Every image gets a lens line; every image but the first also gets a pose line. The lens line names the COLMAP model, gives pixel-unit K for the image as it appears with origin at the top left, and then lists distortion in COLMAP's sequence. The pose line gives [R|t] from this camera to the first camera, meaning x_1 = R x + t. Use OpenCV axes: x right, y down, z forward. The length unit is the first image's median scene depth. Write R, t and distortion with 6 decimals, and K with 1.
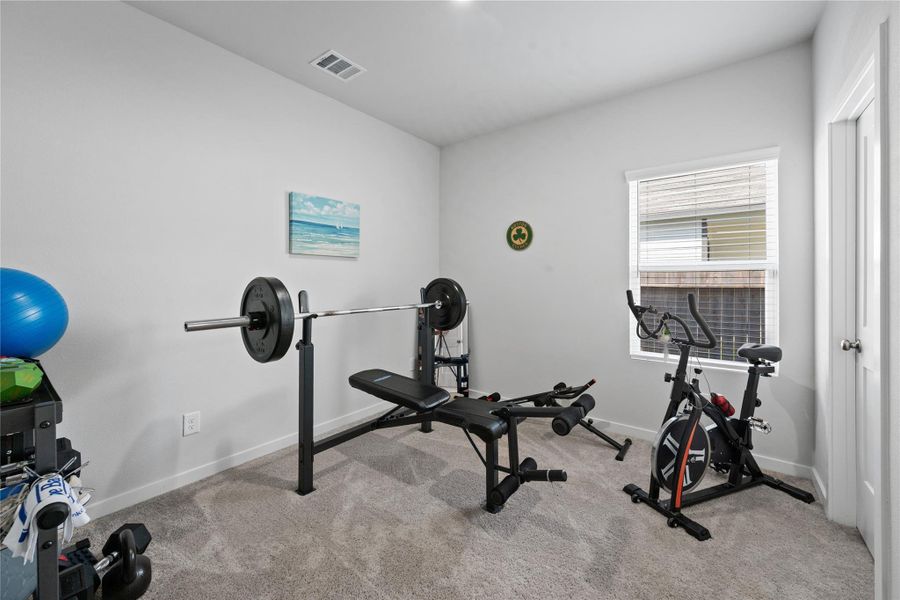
lens RADIAL K [[369.0, 0, 450.3], [0, 369.0, 285.0], [0, 0, 1]] dist [-0.000269, 0.000036]
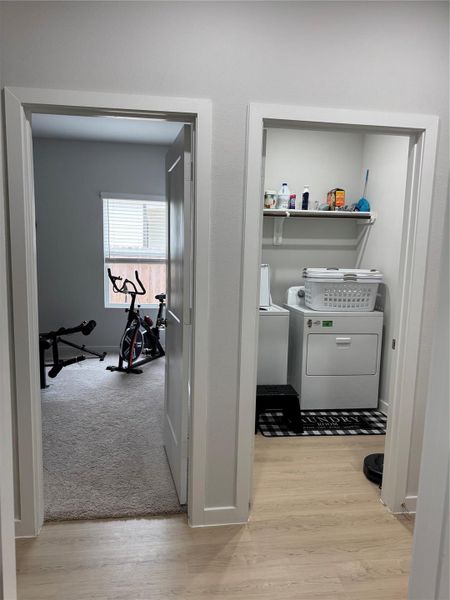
lens RADIAL K [[412.3, 0, 225.7], [0, 412.3, 298.2], [0, 0, 1]] dist [0.052880, -0.004129]
pose [[0.701629, -0.063504, 0.709707, -0.676284], [-0.030122, 0.992487, 0.118586, -0.112181], [-0.711906, -0.104581, 0.694444, -1.022316]]
